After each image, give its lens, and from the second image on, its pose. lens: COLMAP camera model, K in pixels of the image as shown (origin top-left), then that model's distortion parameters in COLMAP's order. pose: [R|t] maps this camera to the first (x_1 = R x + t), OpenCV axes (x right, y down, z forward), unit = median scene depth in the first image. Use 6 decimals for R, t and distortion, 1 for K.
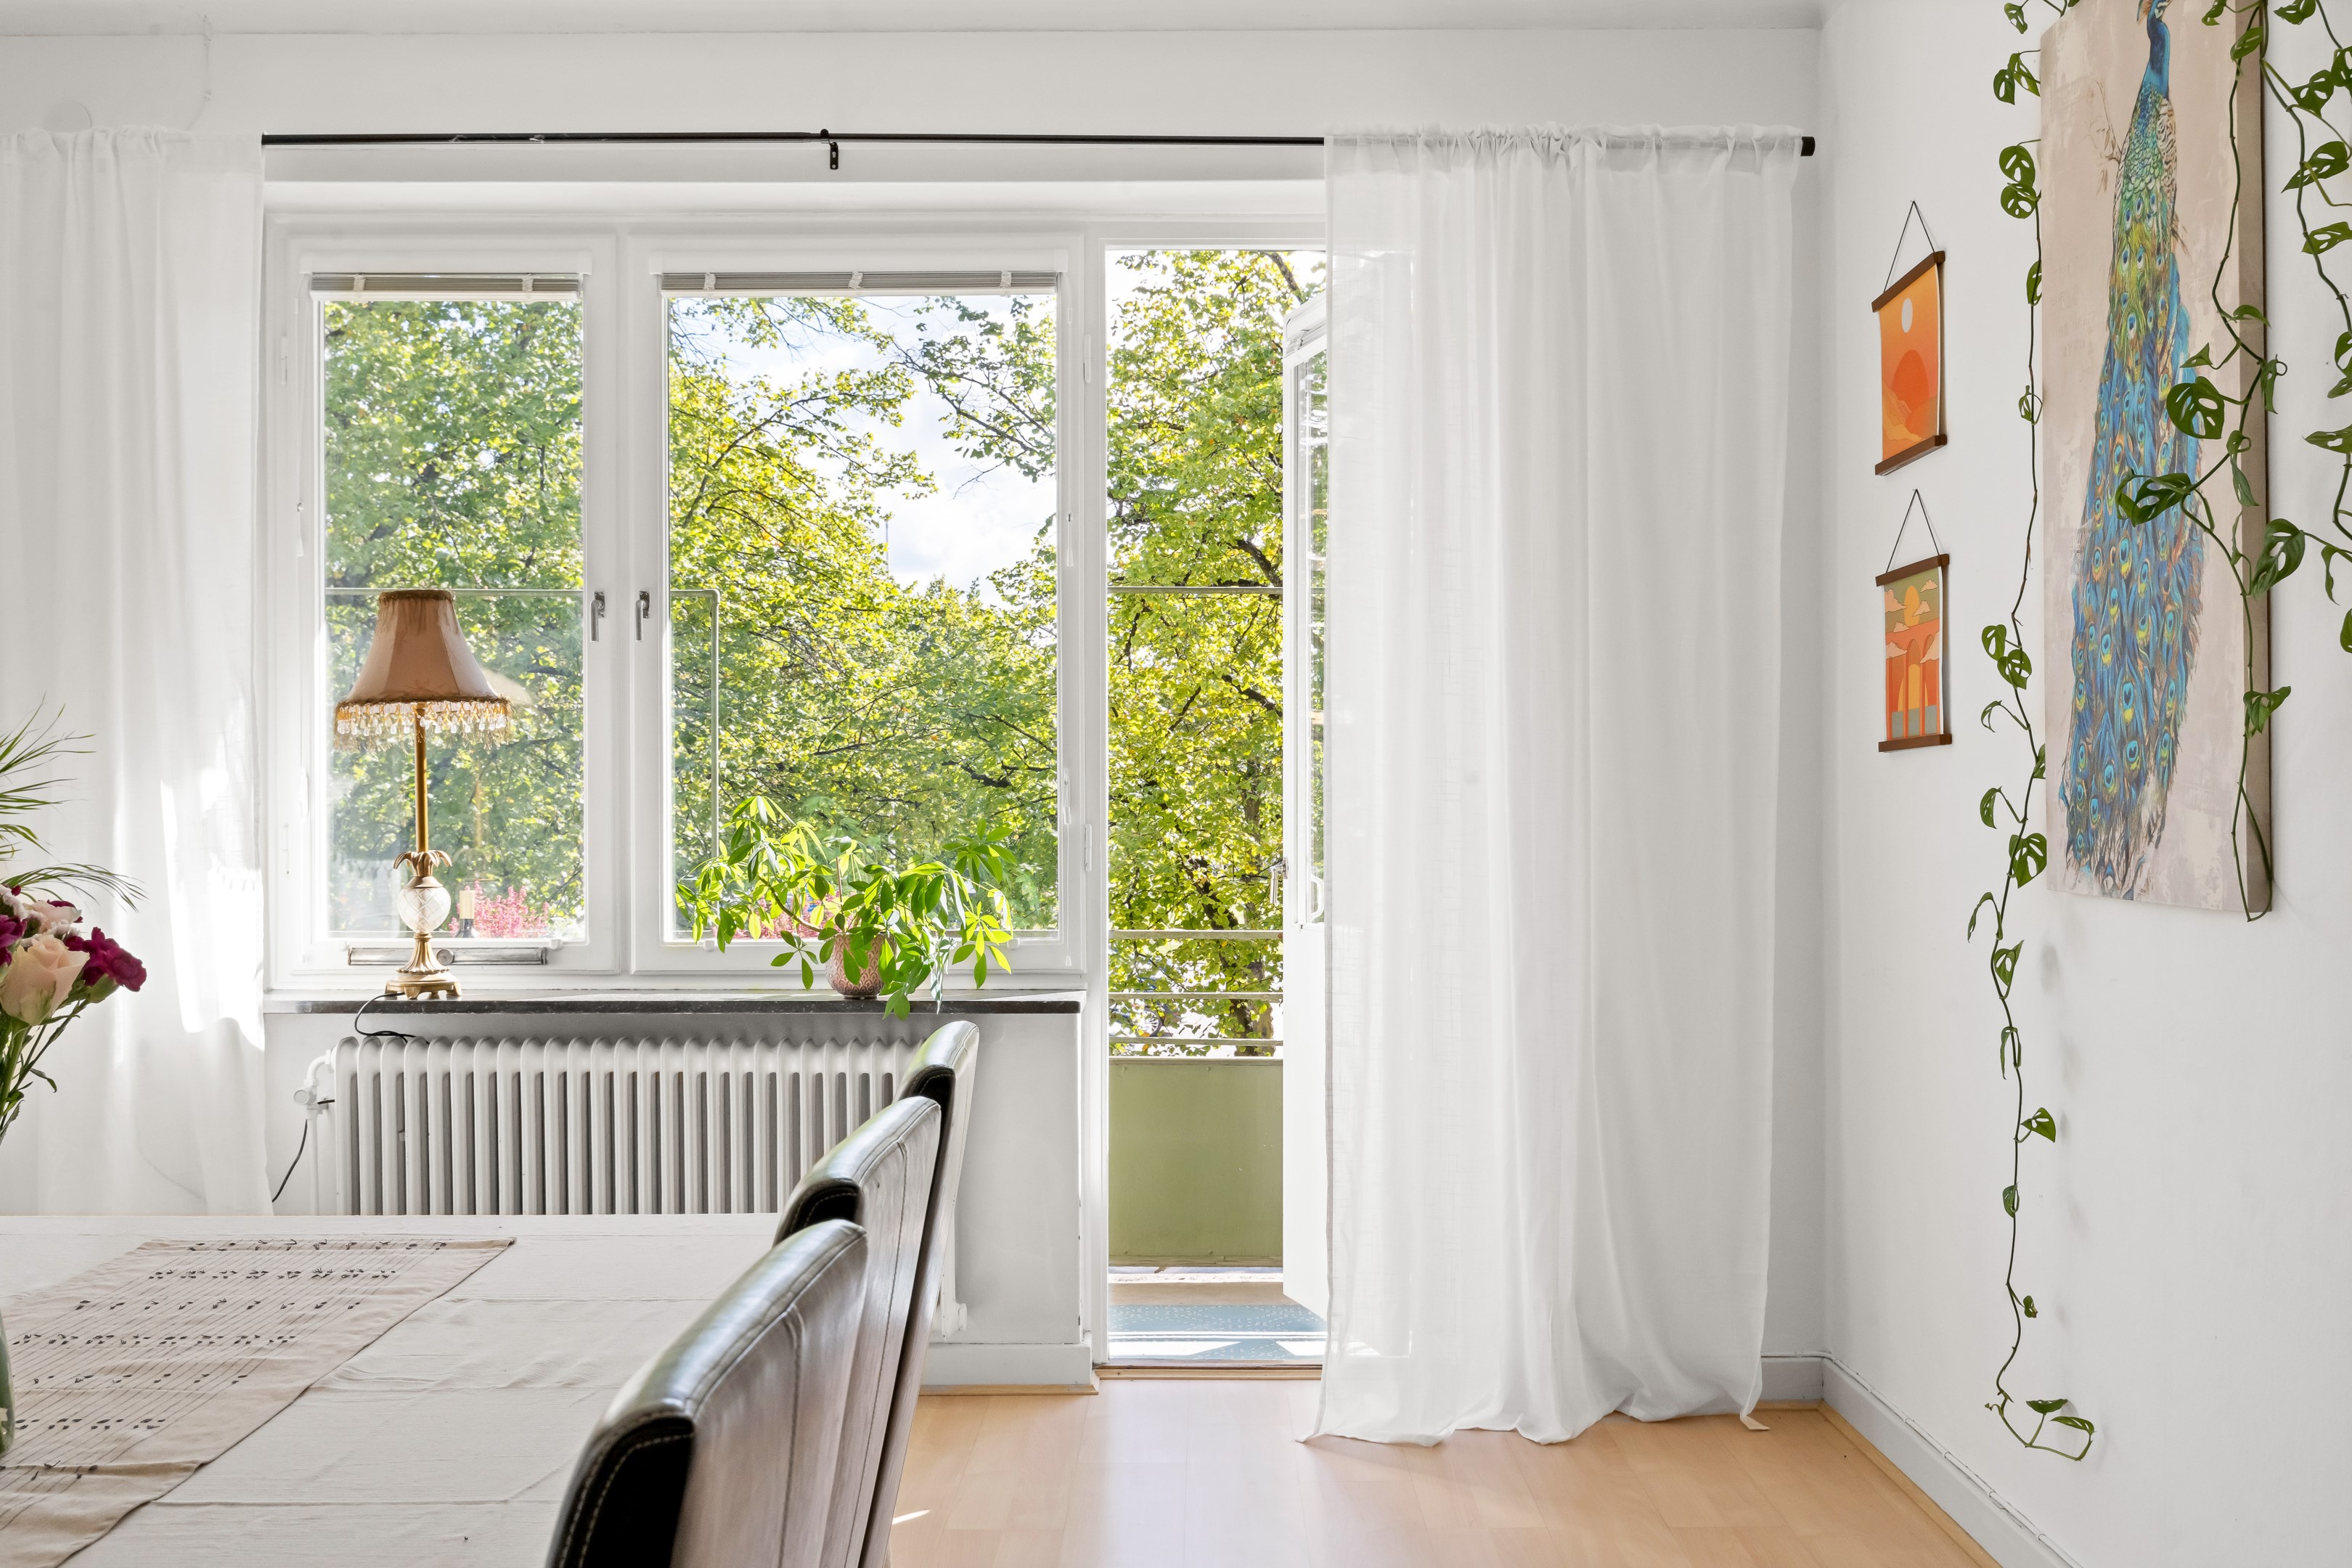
lens RADIAL K [[2270.1, 0, 1176.0], [0, 2270.1, 784.0], [0, 0, 1]] dist [-0.001957, 0.009732]
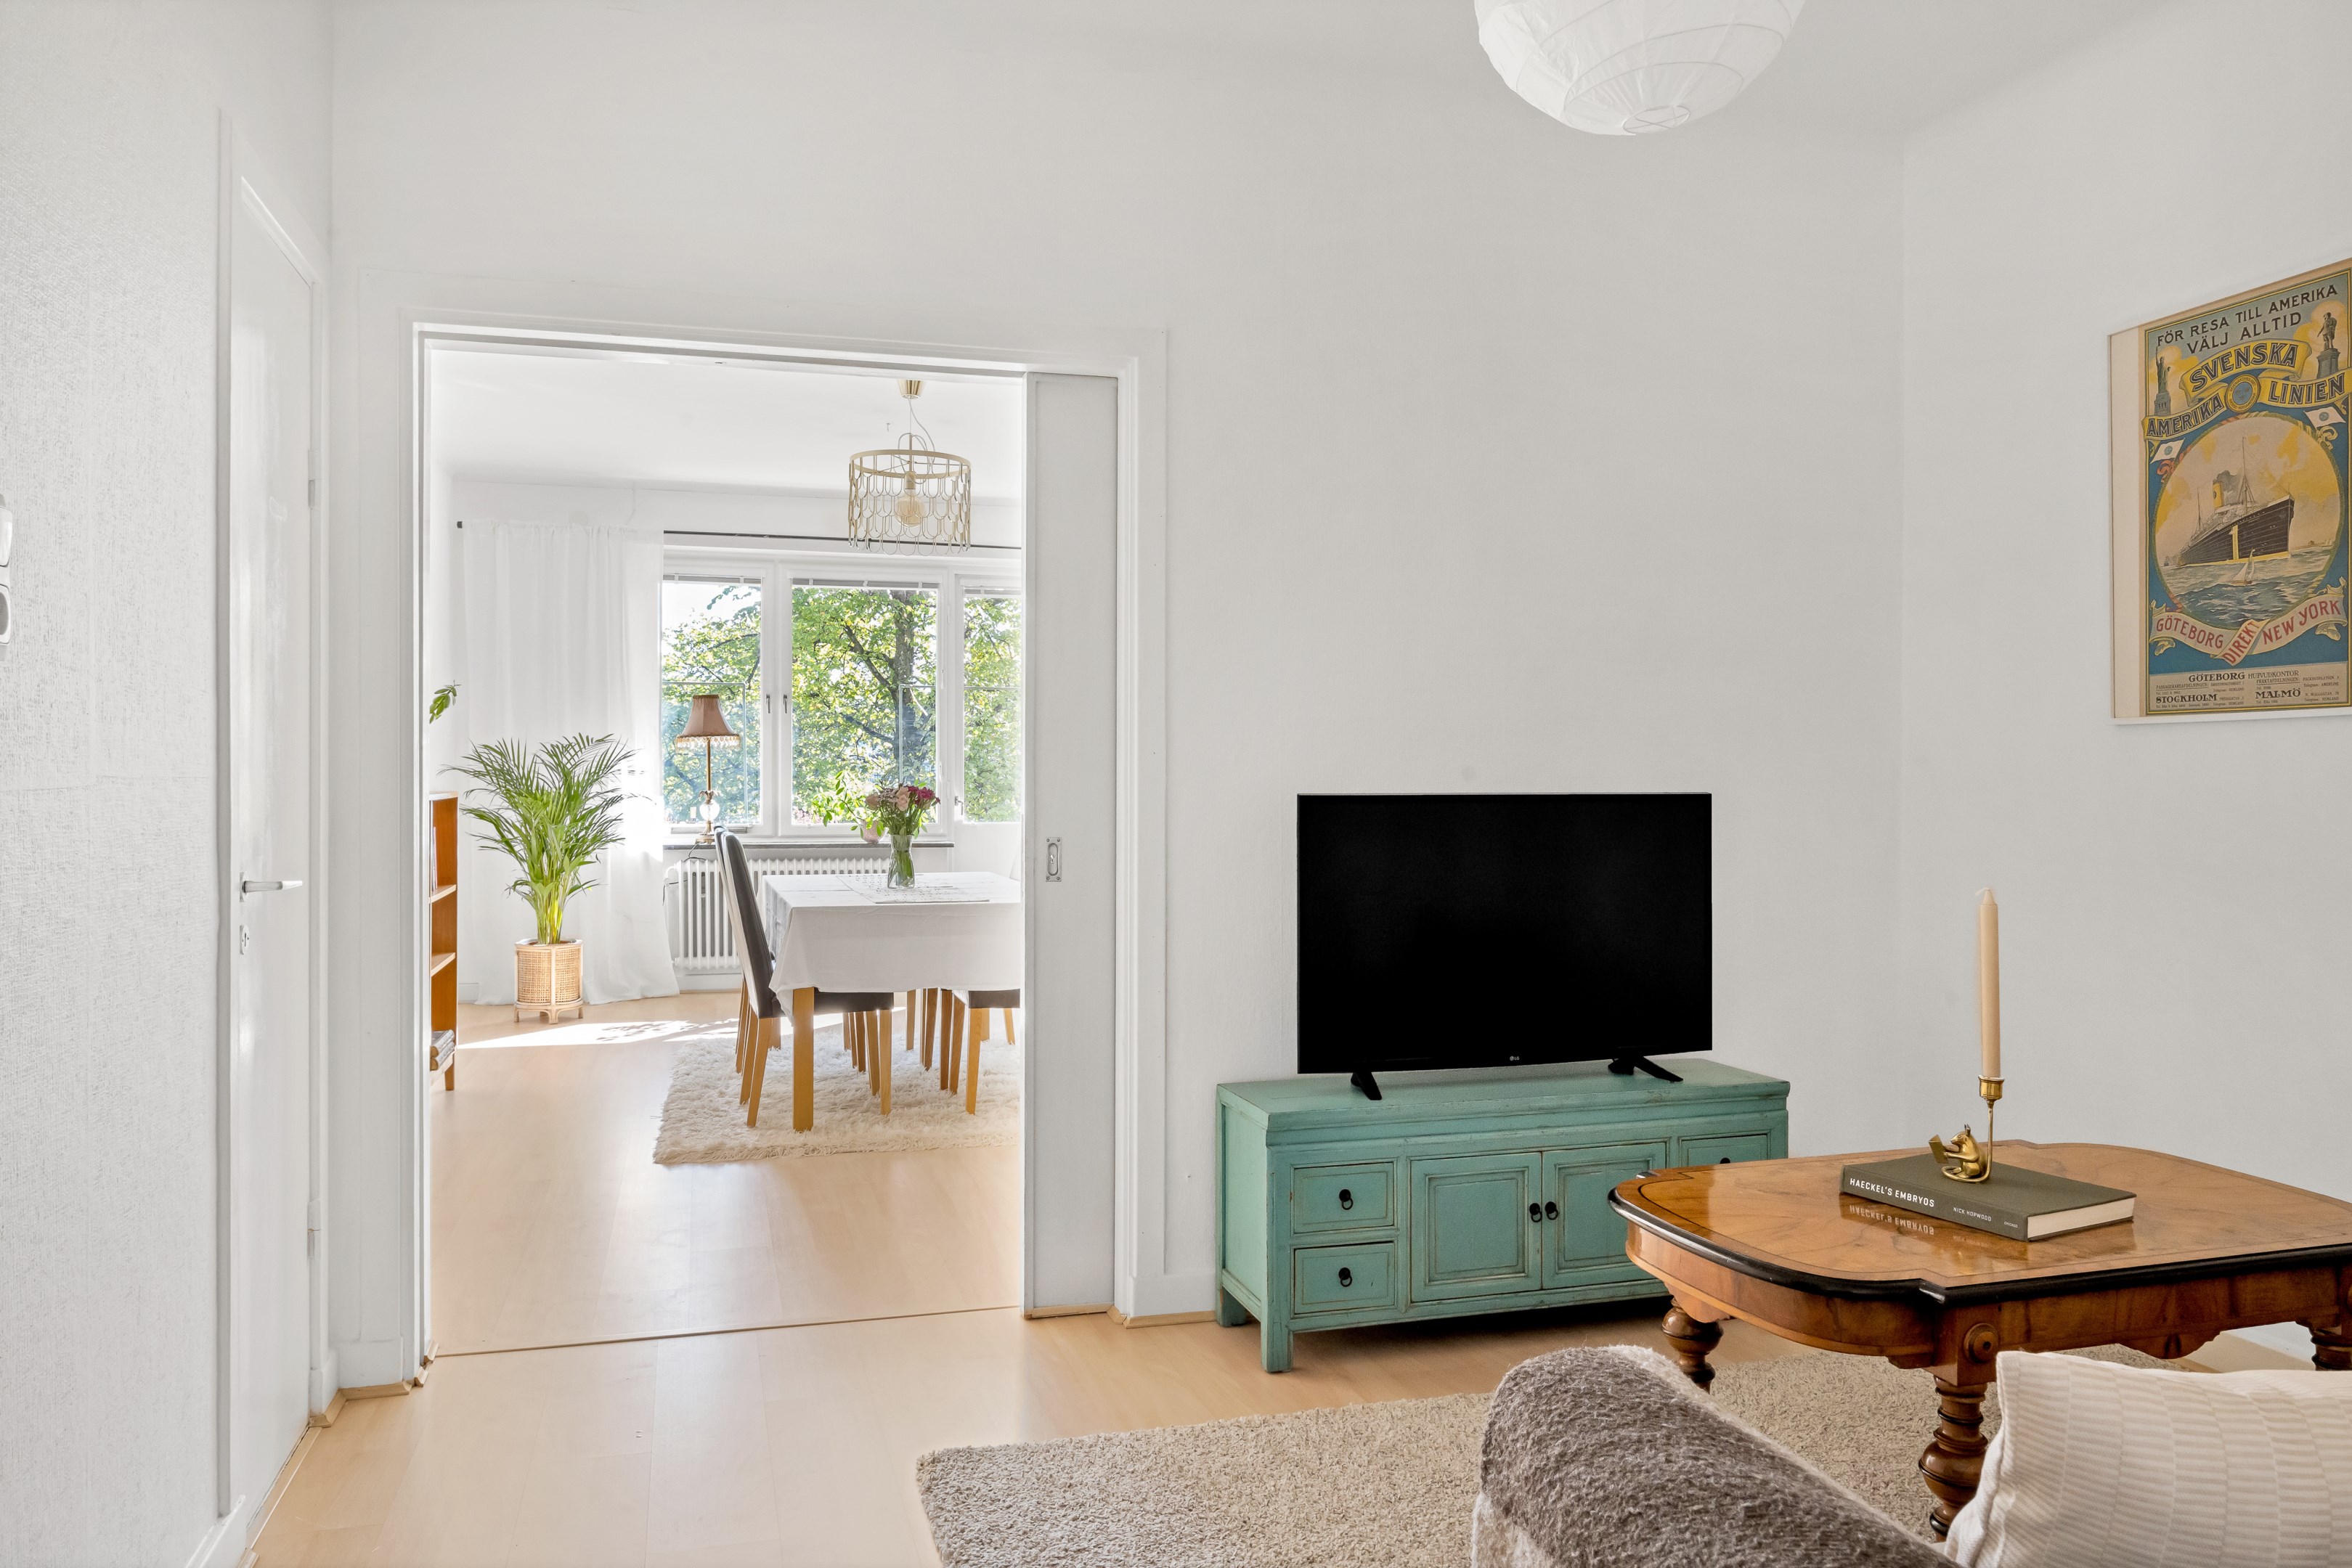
lens RADIAL K [[1672.3, 0, 1176.0], [0, 1672.3, 784.0], [0, 0, 1]] dist [-0.006871, -0.002766]
pose [[0.958219, 0.003718, 0.286013, -0.415946], [-0.007034, 0.999919, 0.010568, -0.003776], [-0.285950, -0.012139, 0.958168, -1.215769]]
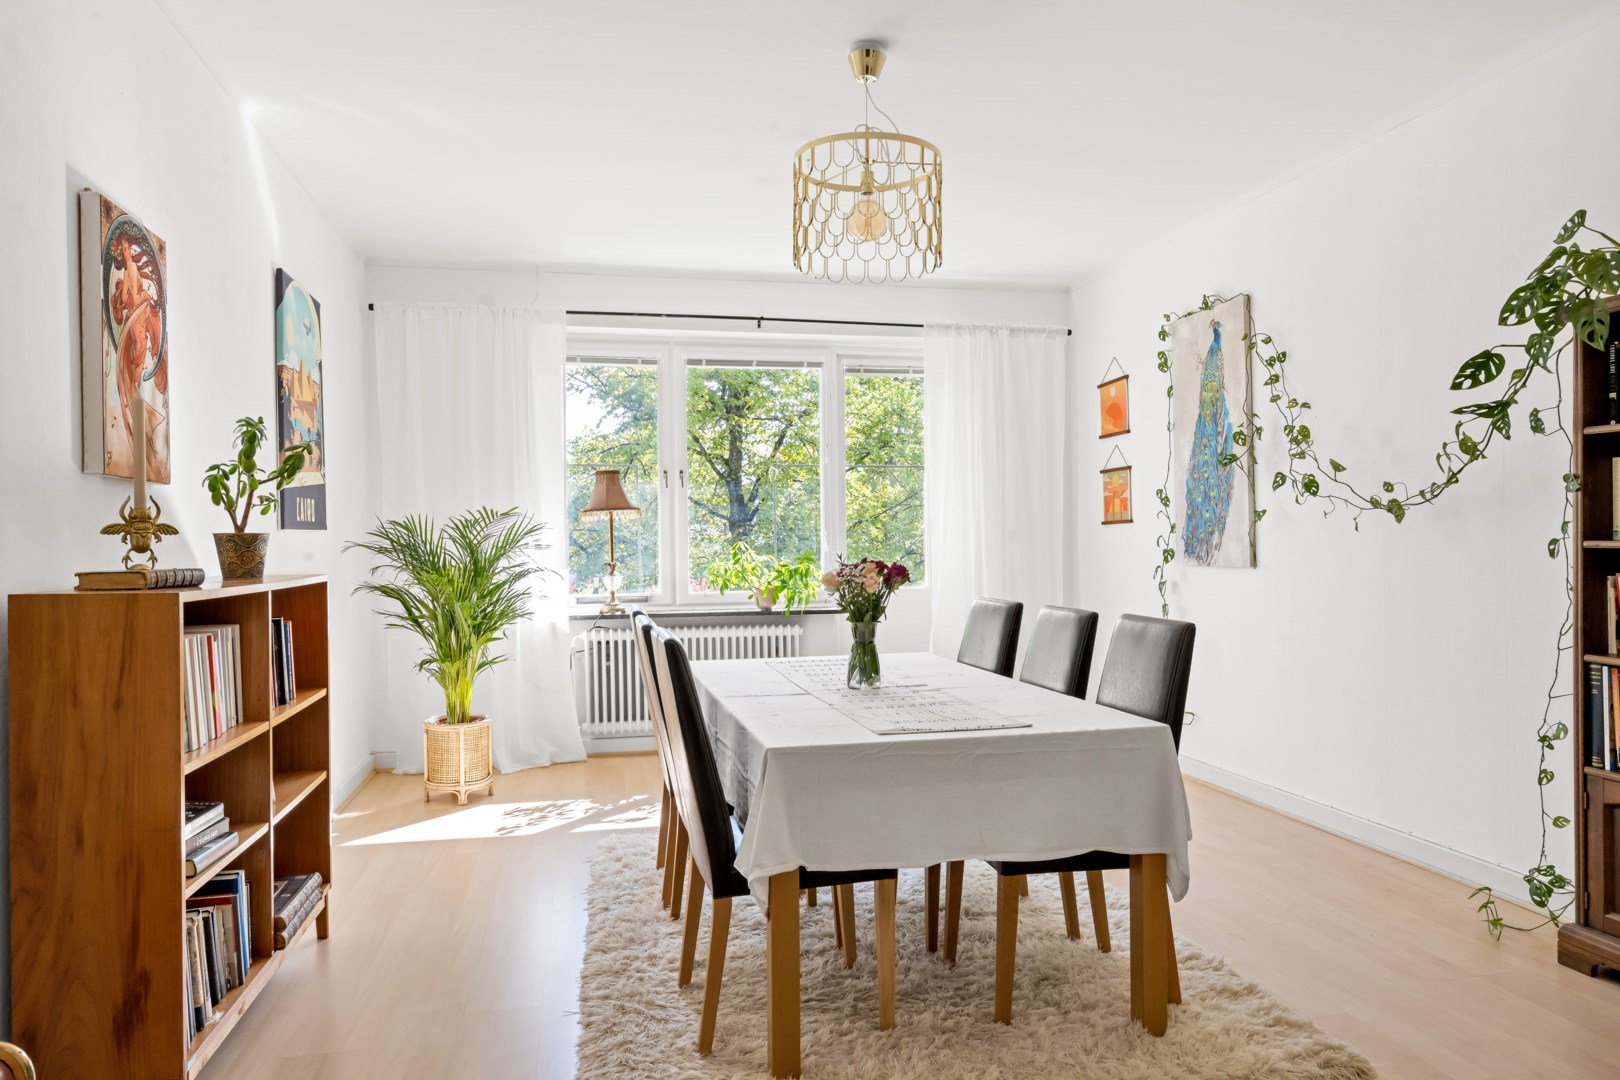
lens RADIAL K [[1077.0, 0, 810.0], [0, 1077.0, 540.0], [0, 0, 1]] dist [-0.007628, -0.002742]
pose [[0.976623, -0.008850, 0.214775, -0.427691], [0.007998, 0.999956, 0.004837, -0.003183], [-0.214808, -0.003006, 0.976652, -0.413134]]
